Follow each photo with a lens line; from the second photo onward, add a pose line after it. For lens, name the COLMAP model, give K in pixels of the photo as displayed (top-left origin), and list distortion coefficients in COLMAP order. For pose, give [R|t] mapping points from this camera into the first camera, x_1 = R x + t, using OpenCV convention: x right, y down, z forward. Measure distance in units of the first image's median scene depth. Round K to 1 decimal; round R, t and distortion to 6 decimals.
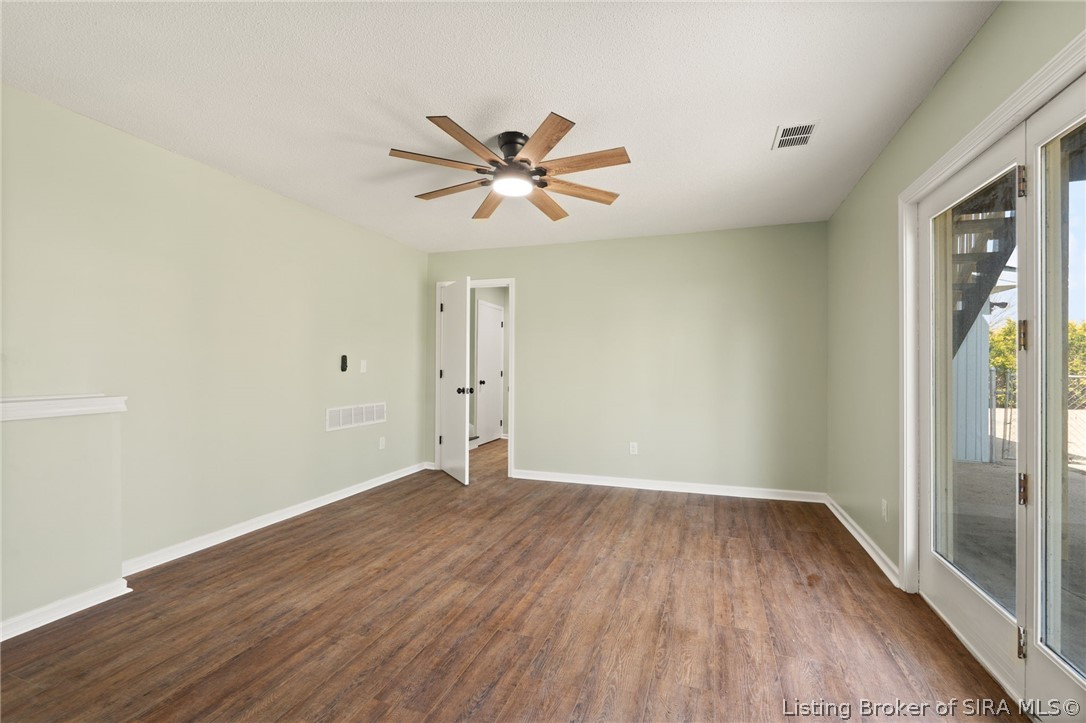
lens RADIAL K [[484.7, 0, 539.9], [0, 484.7, 367.9], [0, 0, 1]] dist [0.000905, 0.000329]
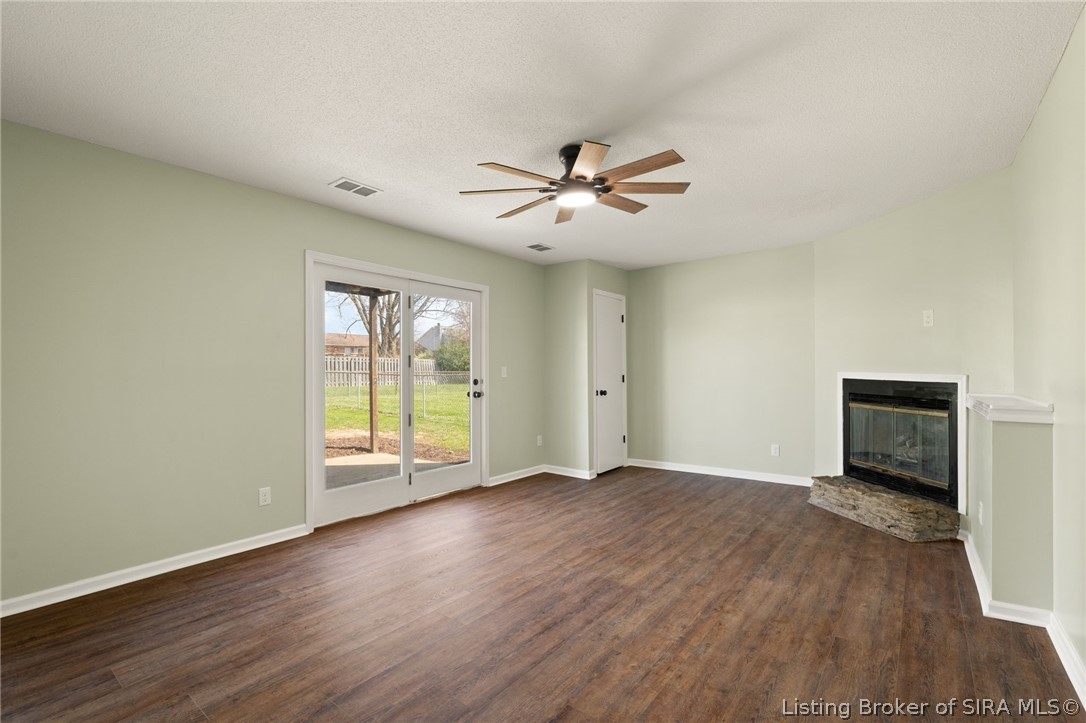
lens RADIAL K [[484.7, 0, 539.9], [0, 484.7, 367.9], [0, 0, 1]] dist [0.000905, 0.000329]
pose [[-0.947155, 0.003573, 0.320757, -0.301022], [0.003027, 0.999993, -0.002200, -0.012559], [-0.320763, -0.001113, -0.947159, 1.919546]]
